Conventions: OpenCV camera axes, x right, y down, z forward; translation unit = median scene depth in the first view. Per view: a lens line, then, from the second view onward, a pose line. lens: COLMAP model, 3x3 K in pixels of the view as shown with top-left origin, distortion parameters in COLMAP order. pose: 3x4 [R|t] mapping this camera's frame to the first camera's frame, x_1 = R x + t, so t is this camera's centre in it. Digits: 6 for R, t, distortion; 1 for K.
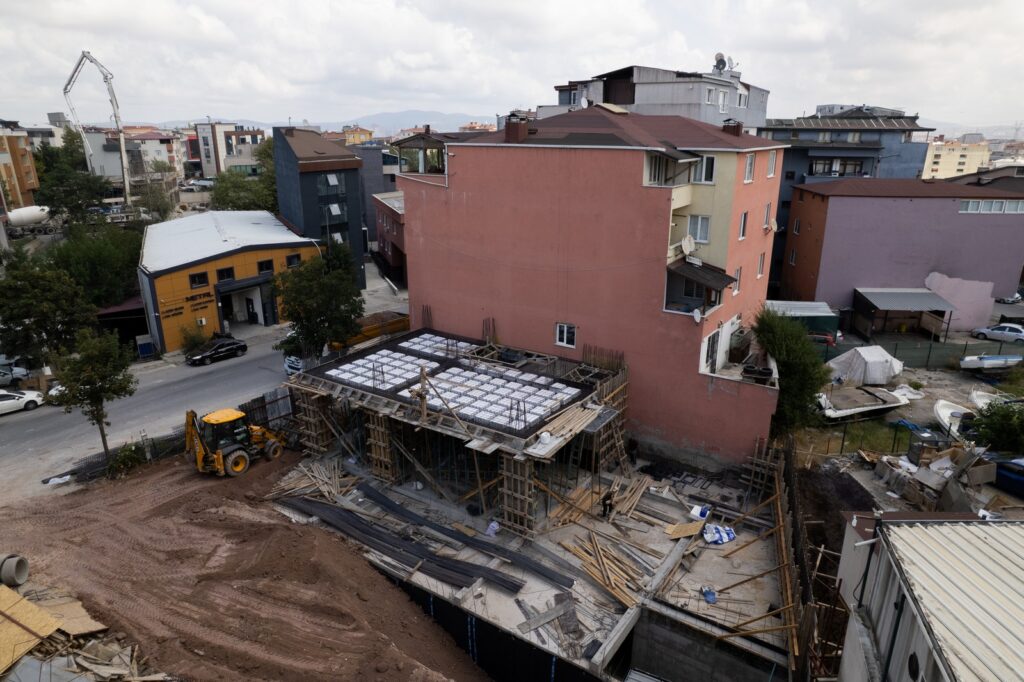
lens RADIAL K [[652.0, 0, 511.3], [0, 652.0, 346.6], [0, 0, 1]] dist [-0.076928, 0.064408]
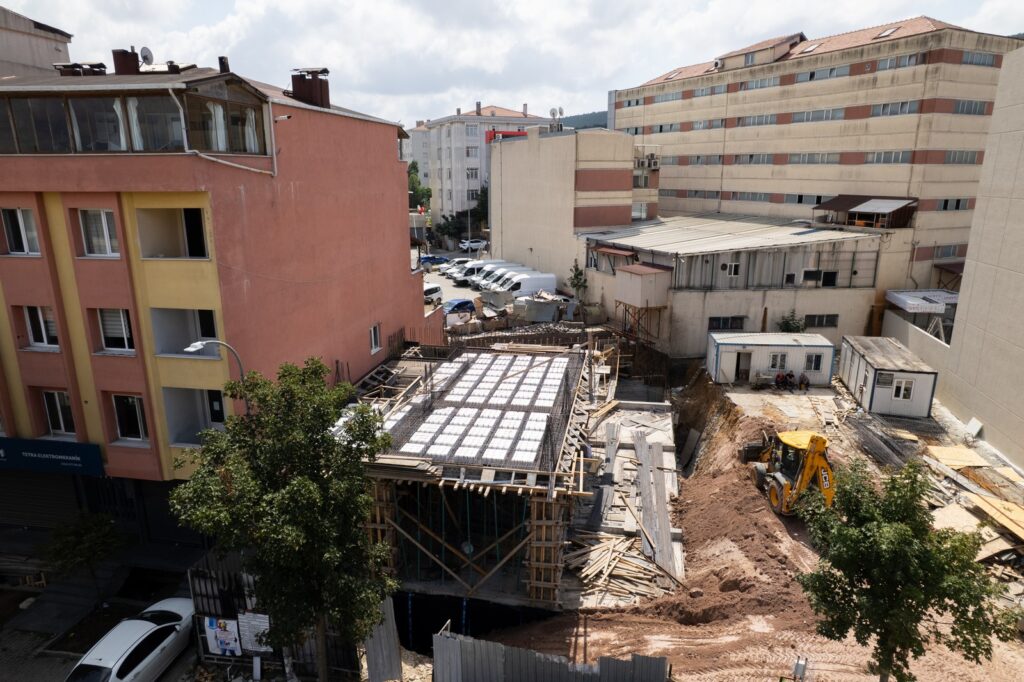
lens RADIAL K [[652.0, 0, 509.0], [0, 652.0, 347.5], [0, 0, 1]] dist [-0.076928, 0.064408]
pose [[-0.391259, -0.237980, 0.888978, -0.823745], [0.299669, 0.880391, 0.367572, -0.294485], [-0.870124, 0.410215, -0.273146, 1.182364]]
